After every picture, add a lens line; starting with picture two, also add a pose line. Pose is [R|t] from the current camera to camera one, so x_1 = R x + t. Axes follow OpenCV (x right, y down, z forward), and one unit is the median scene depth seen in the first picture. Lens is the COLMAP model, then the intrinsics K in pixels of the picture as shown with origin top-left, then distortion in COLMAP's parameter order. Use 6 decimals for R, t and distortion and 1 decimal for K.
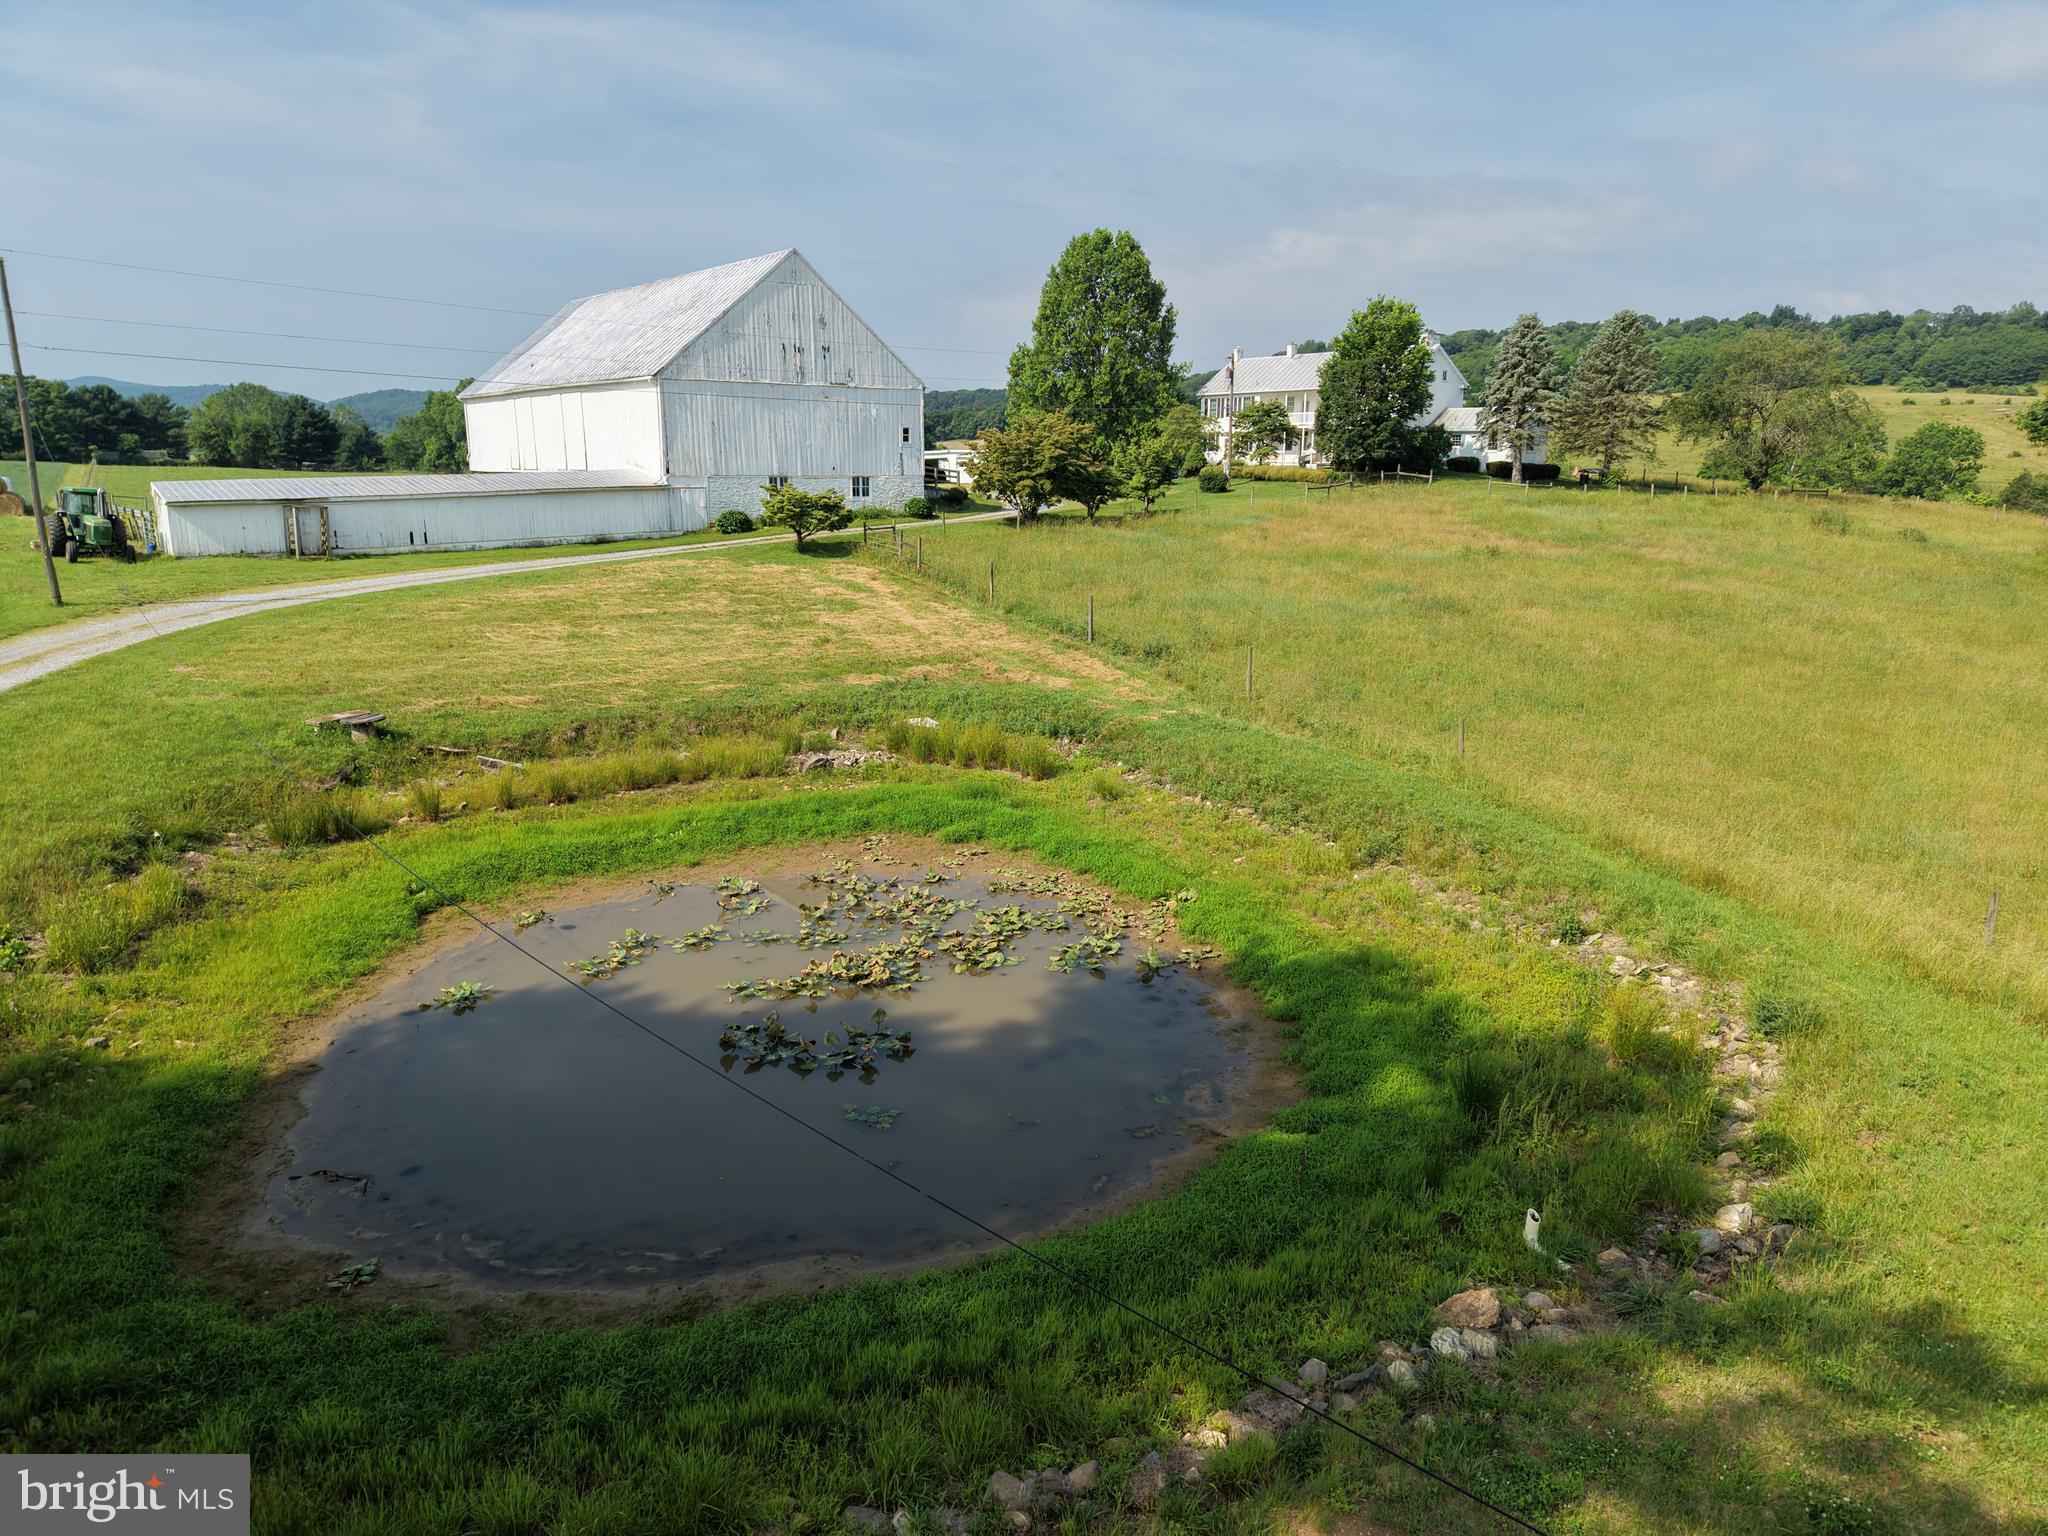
lens RADIAL K [[1354.9, 0, 1027.7], [0, 1354.9, 763.6], [0, 0, 1]] dist [-0.004321, -0.000523]
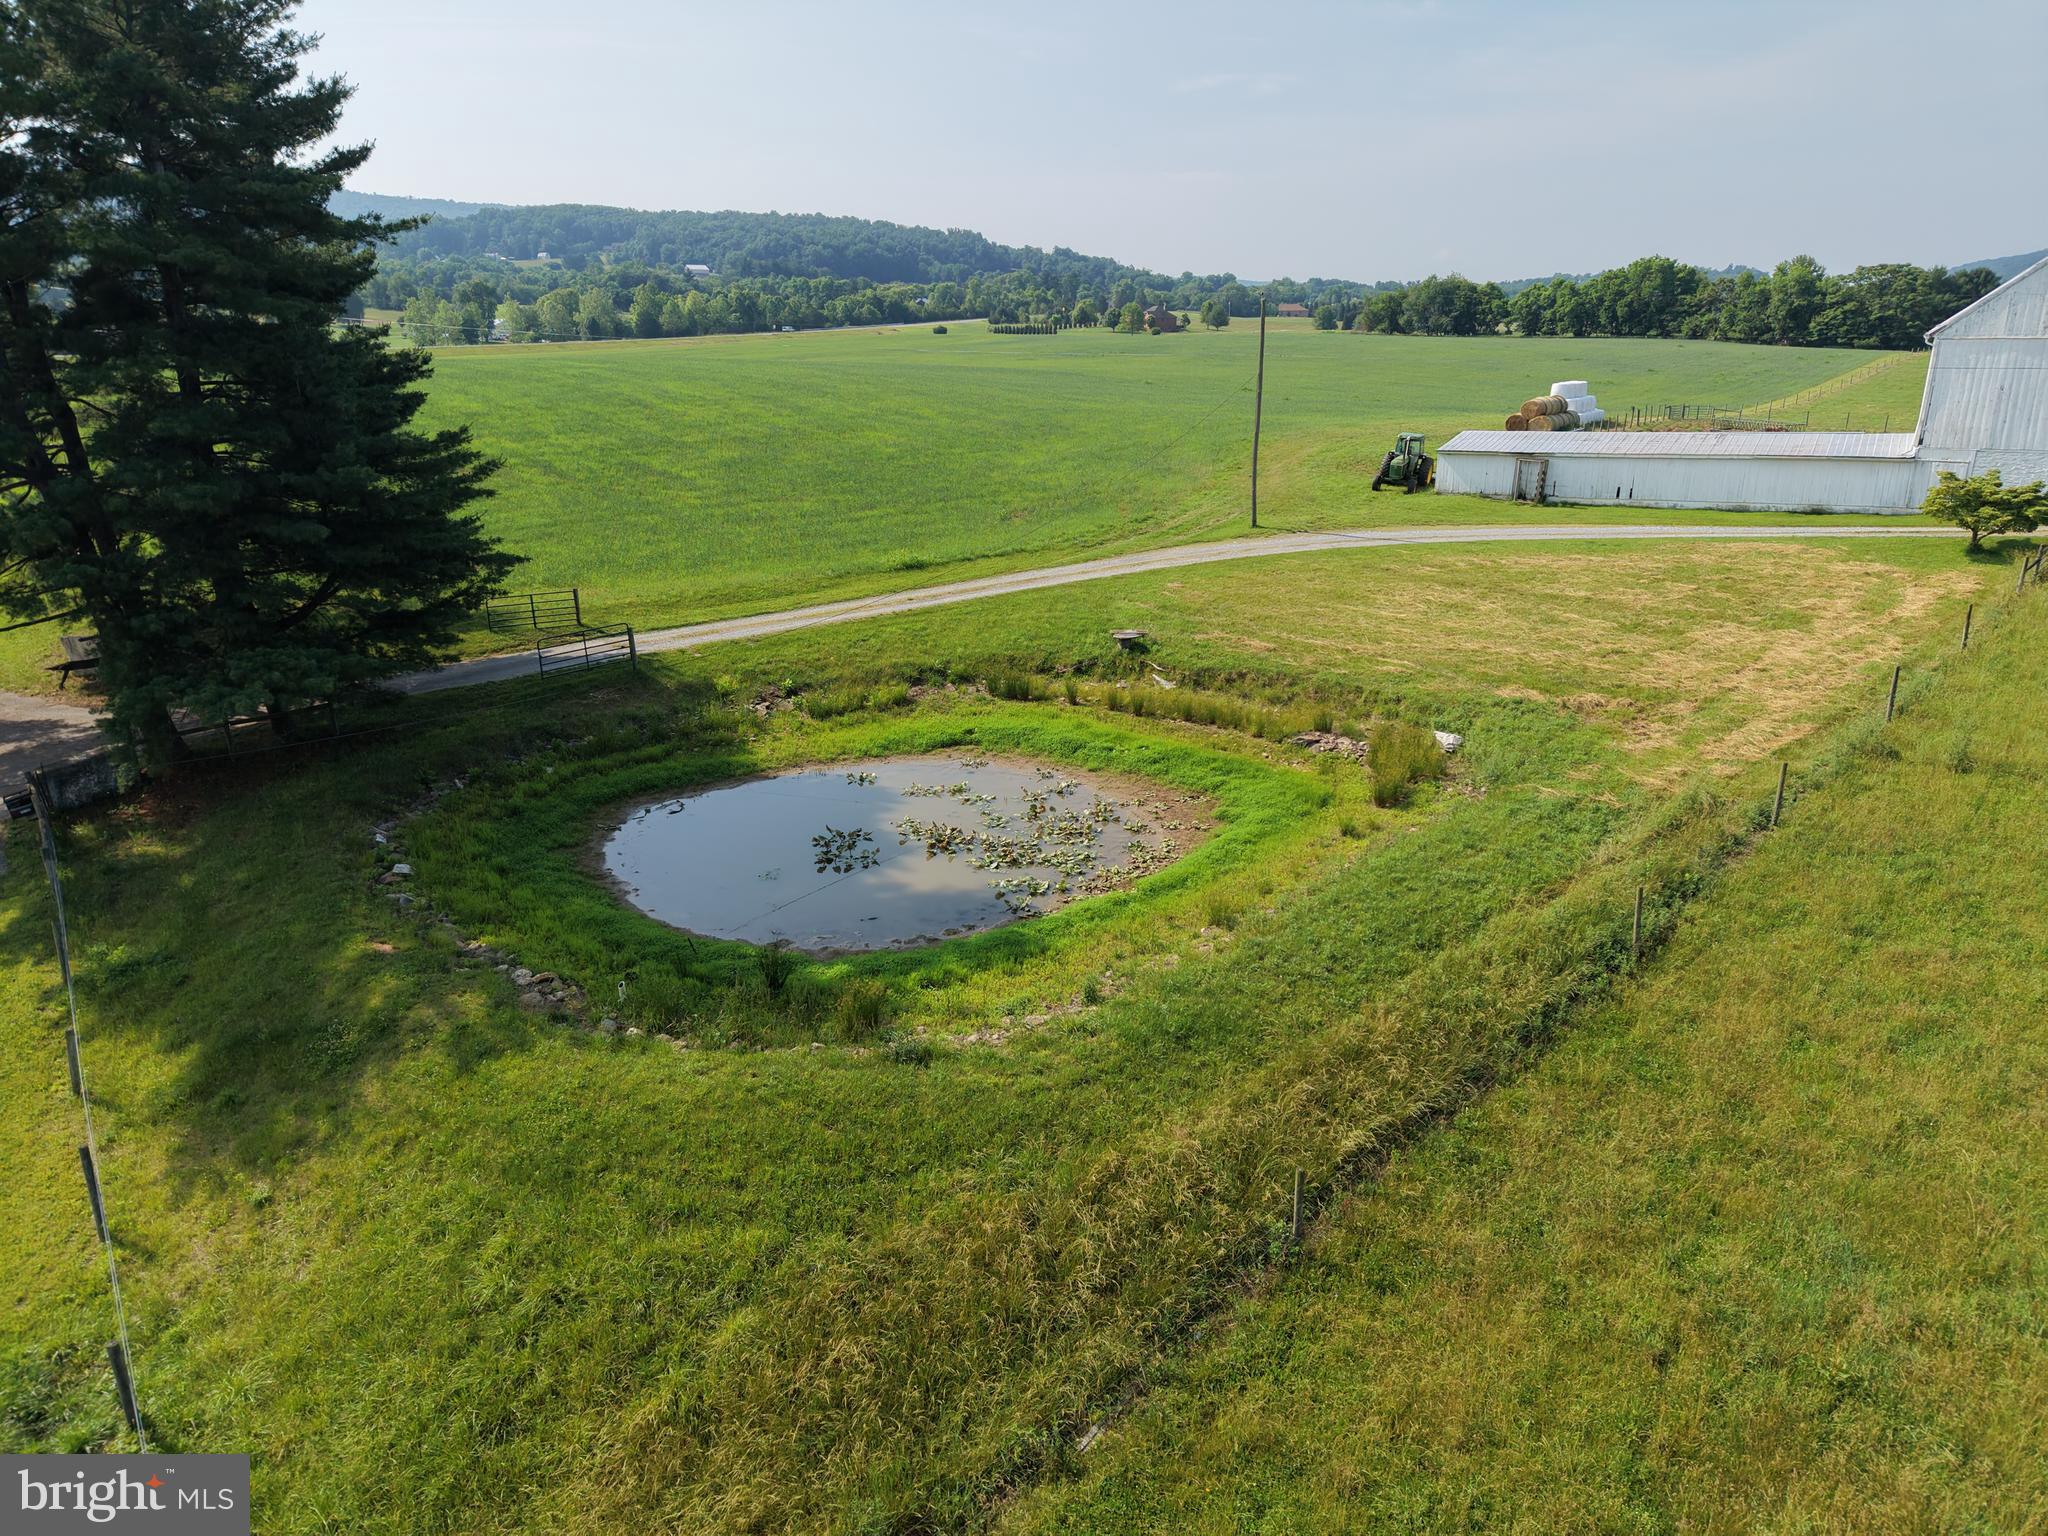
lens RADIAL K [[1387.7, 0, 976.8], [0, 1387.7, 696.4], [0, 0, 1]] dist [-0.008378, 0.000980]
pose [[0.287716, 0.233869, -0.928722, 0.479895], [-0.192284, 0.964087, 0.183205, -0.111273], [0.938215, 0.125867, 0.322352, 0.160268]]
